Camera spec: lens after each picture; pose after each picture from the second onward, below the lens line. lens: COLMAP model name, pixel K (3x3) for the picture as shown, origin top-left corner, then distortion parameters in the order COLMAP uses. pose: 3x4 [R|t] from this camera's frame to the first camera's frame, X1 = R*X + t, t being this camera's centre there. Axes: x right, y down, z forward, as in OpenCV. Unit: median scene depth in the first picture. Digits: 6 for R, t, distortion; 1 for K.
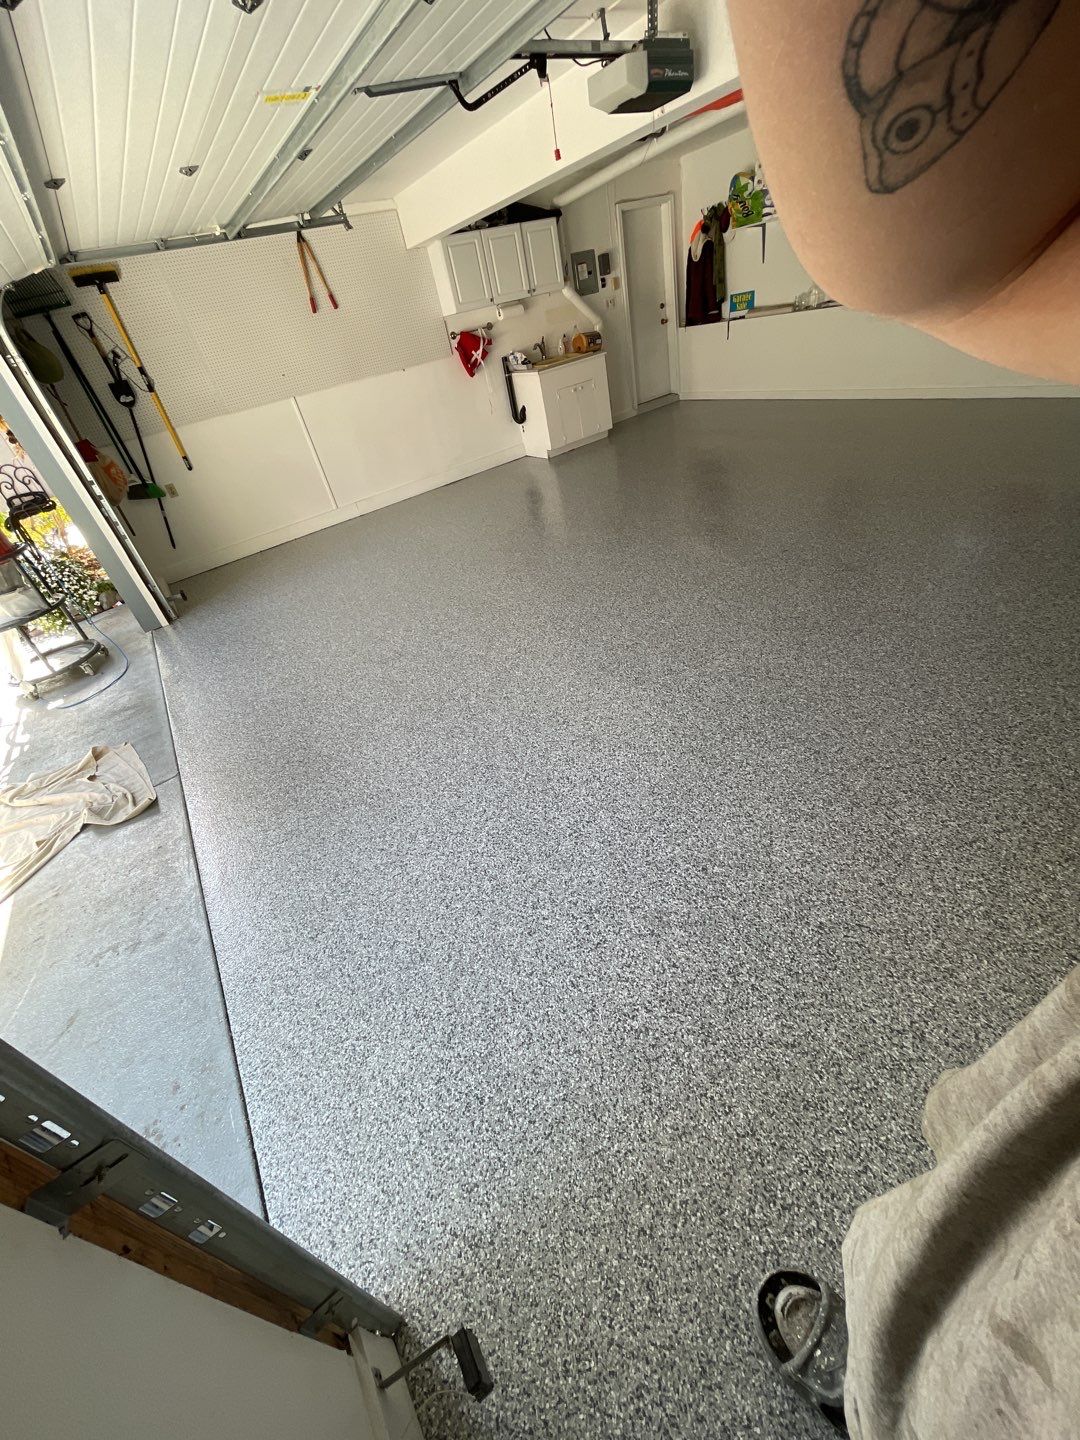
lens RADIAL K [[580.3, 0, 540.0], [0, 580.3, 720.0], [0, 0, 1]] dist [0.008736, 0.000501]
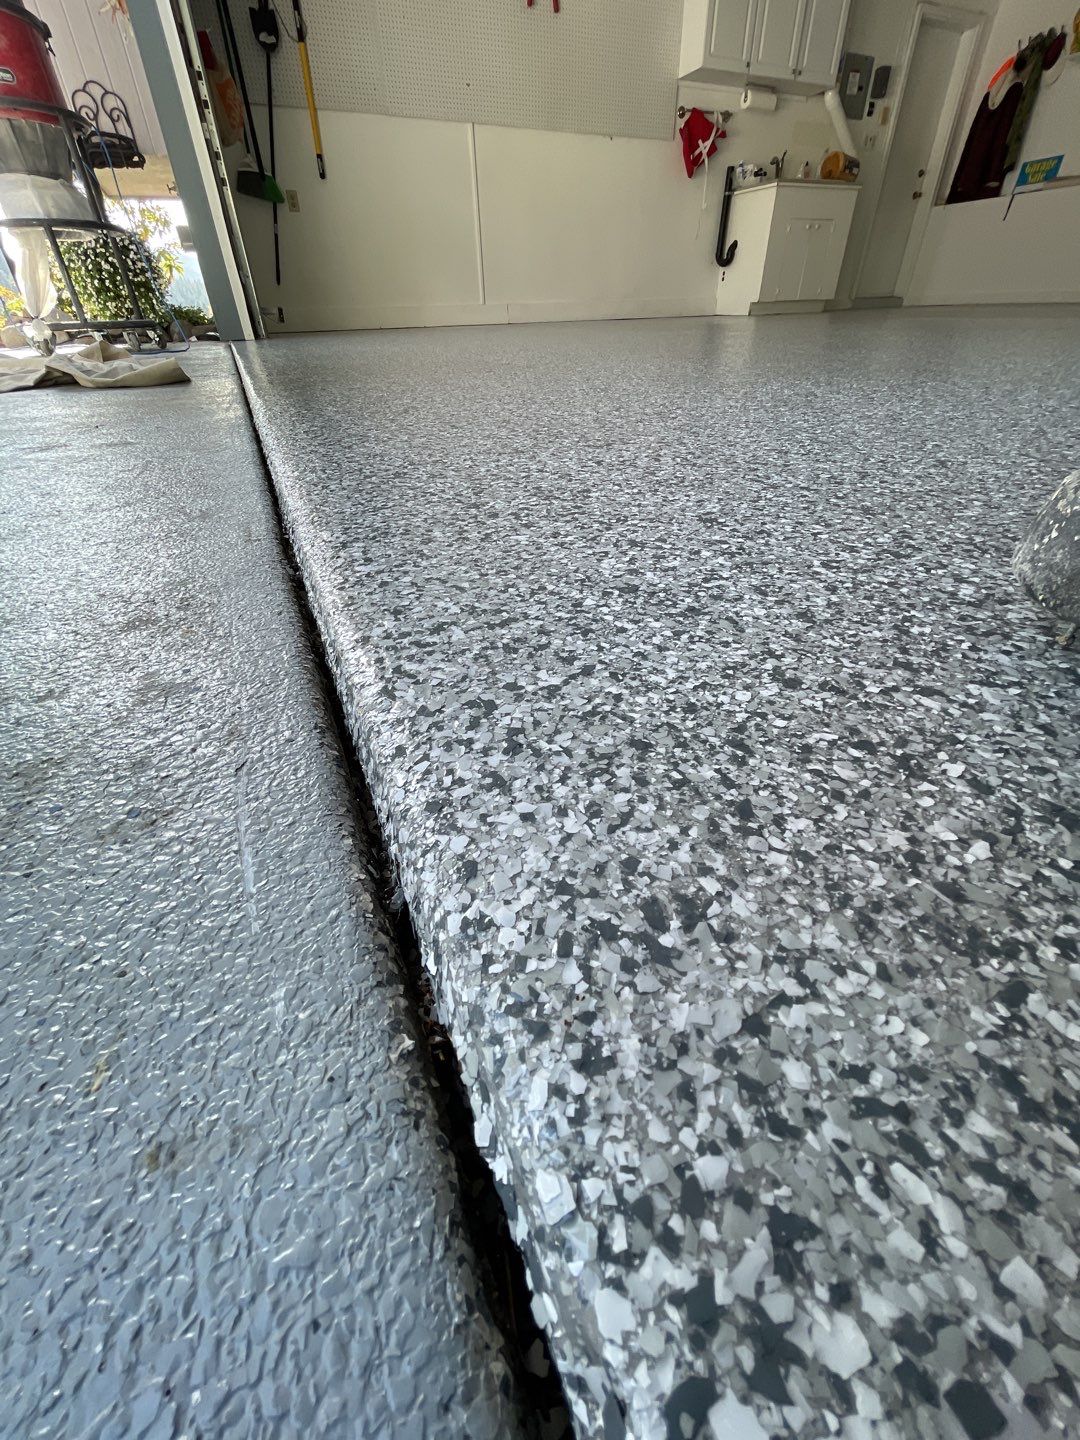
lens RADIAL K [[576.1, 0, 540.0], [0, 576.1, 720.0], [0, 0, 1]] dist [0.002655, -0.002088]
pose [[0.972431, 0.230401, -0.035971, -0.113130], [-0.230223, 0.973096, 0.009066, 0.154136], [0.037092, -0.000535, 0.999312, 0.218342]]
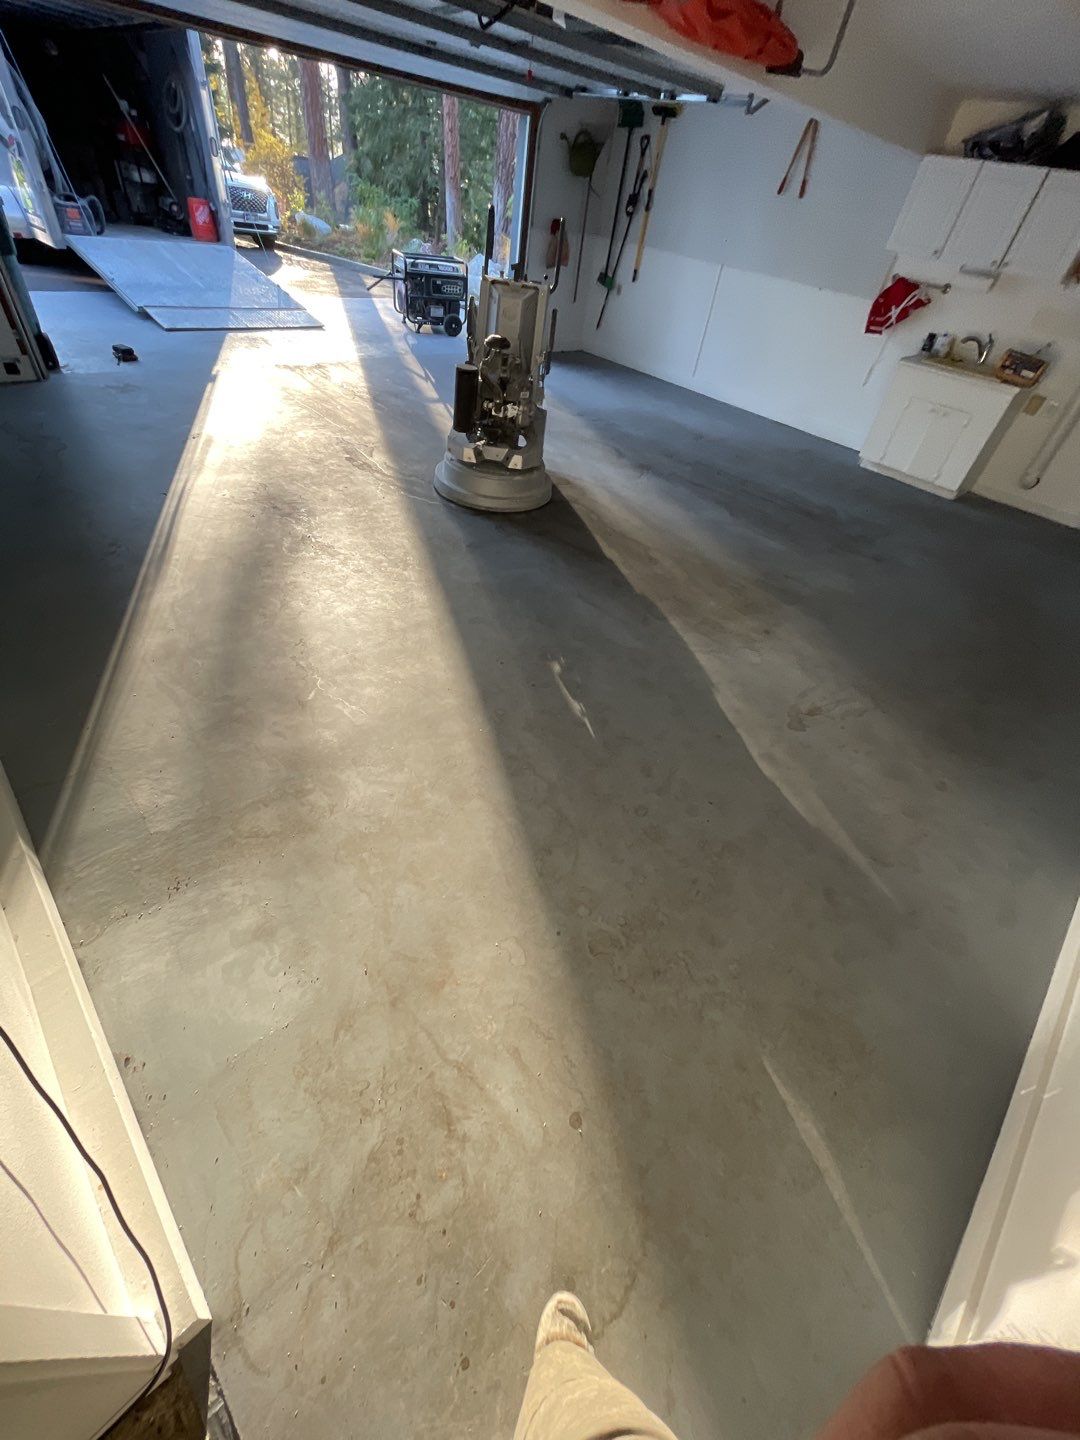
lens RADIAL K [[576.1, 0, 540.0], [0, 576.1, 720.0], [0, 0, 1]] dist [0.002655, -0.002088]
pose [[0.130961, 0.818158, -0.559881, 0.741479], [-0.695930, 0.478079, 0.535837, -0.420223], [0.706067, 0.319464, 0.631990, 0.295073]]
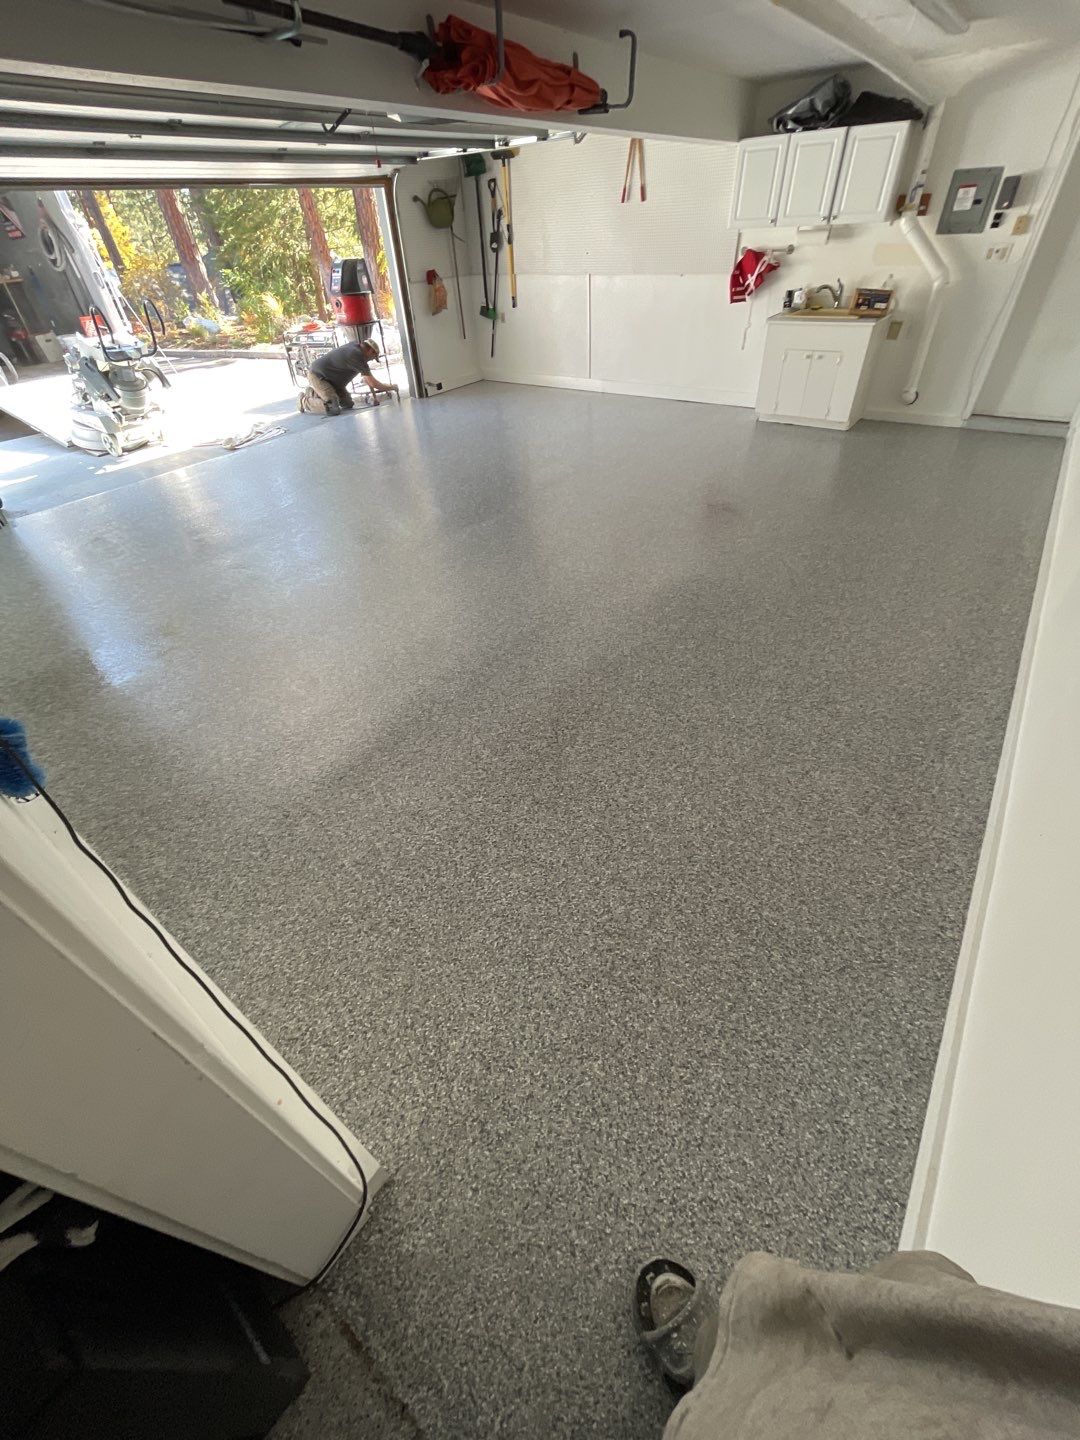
lens RADIAL K [[583.8, 0, 540.0], [0, 583.8, 720.0], [0, 0, 1]] dist [-0.020590, 0.010529]
pose [[0.337053, 0.739062, -0.583251, 0.792255], [-0.560097, 0.655355, 0.506755, -0.431423], [0.756761, 0.155874, 0.634836, 0.270452]]
